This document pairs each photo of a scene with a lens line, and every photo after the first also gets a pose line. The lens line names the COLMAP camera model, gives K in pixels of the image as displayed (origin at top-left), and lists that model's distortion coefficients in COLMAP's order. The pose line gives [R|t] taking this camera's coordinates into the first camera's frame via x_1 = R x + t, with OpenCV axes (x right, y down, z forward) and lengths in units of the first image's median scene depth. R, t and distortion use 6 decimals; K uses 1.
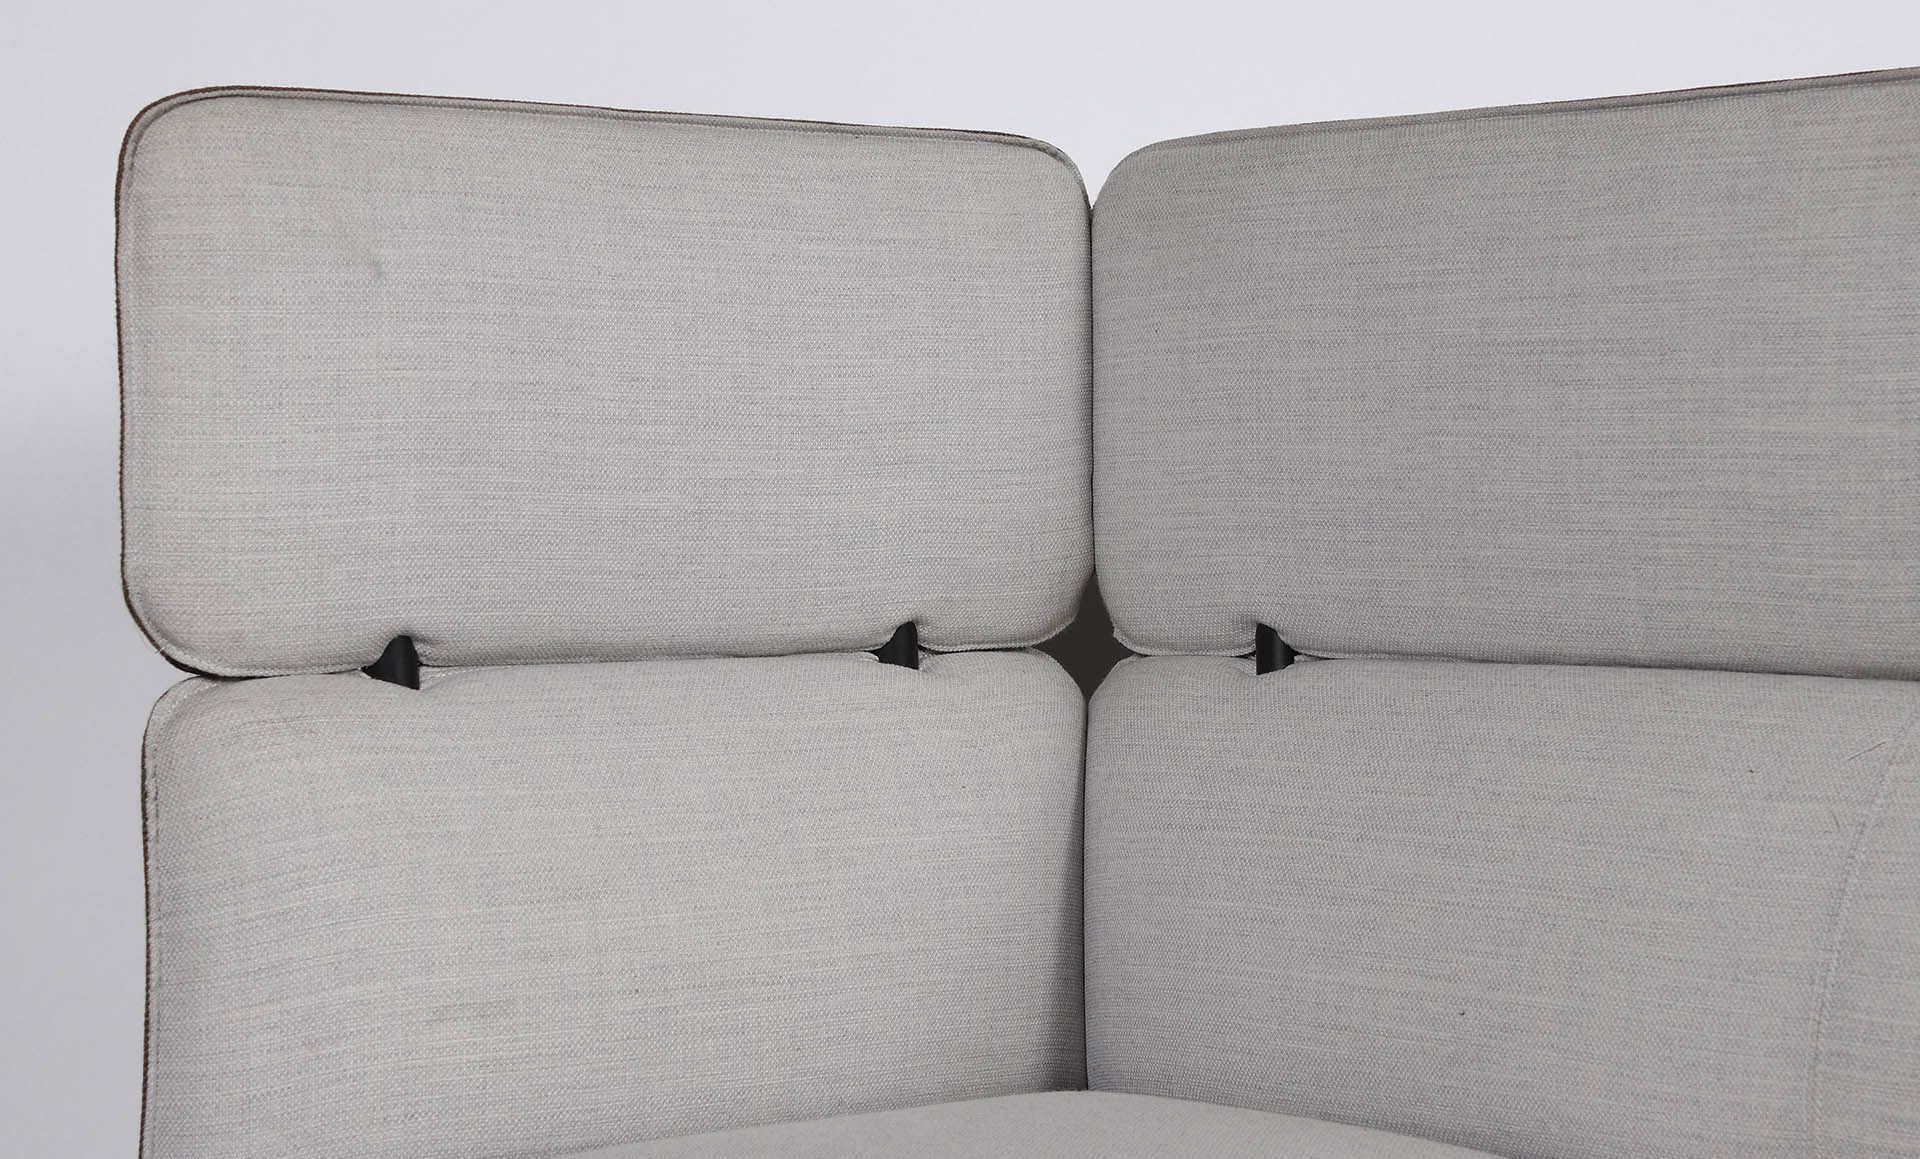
lens RADIAL K [[4586.4, 0, 959.2], [0, 4586.4, 581.5], [0, 0, 1]] dist [0.037128, 0.000000]
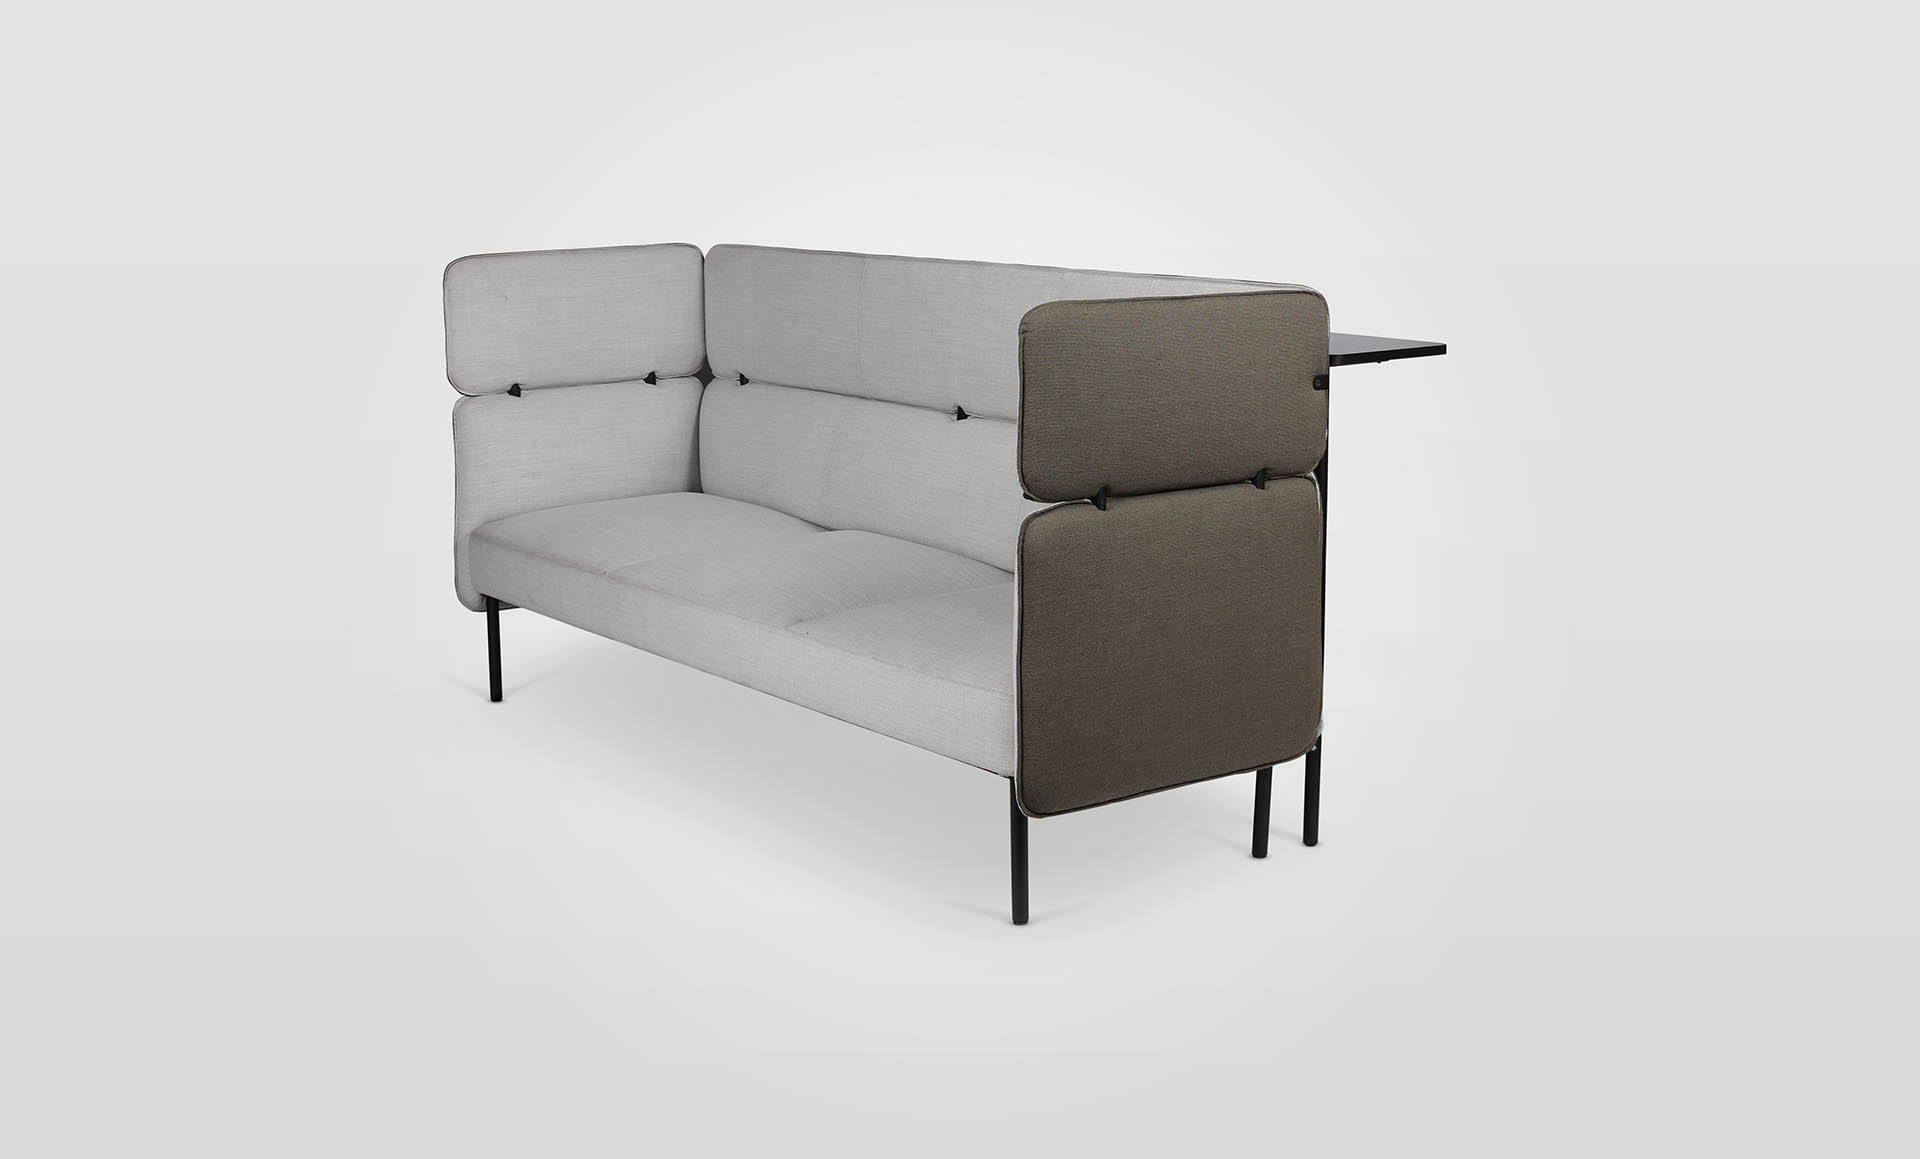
lens RADIAL K [[2808.8, 0, 959.9], [0, 2808.8, 579.2], [0, 0, 1]] dist [-0.174185, 0.000000]
pose [[0.998404, 0.002752, -0.056409, 0.409916], [0.006106, 0.987698, 0.156252, -0.199844], [0.056145, -0.156347, 0.986105, -1.450703]]
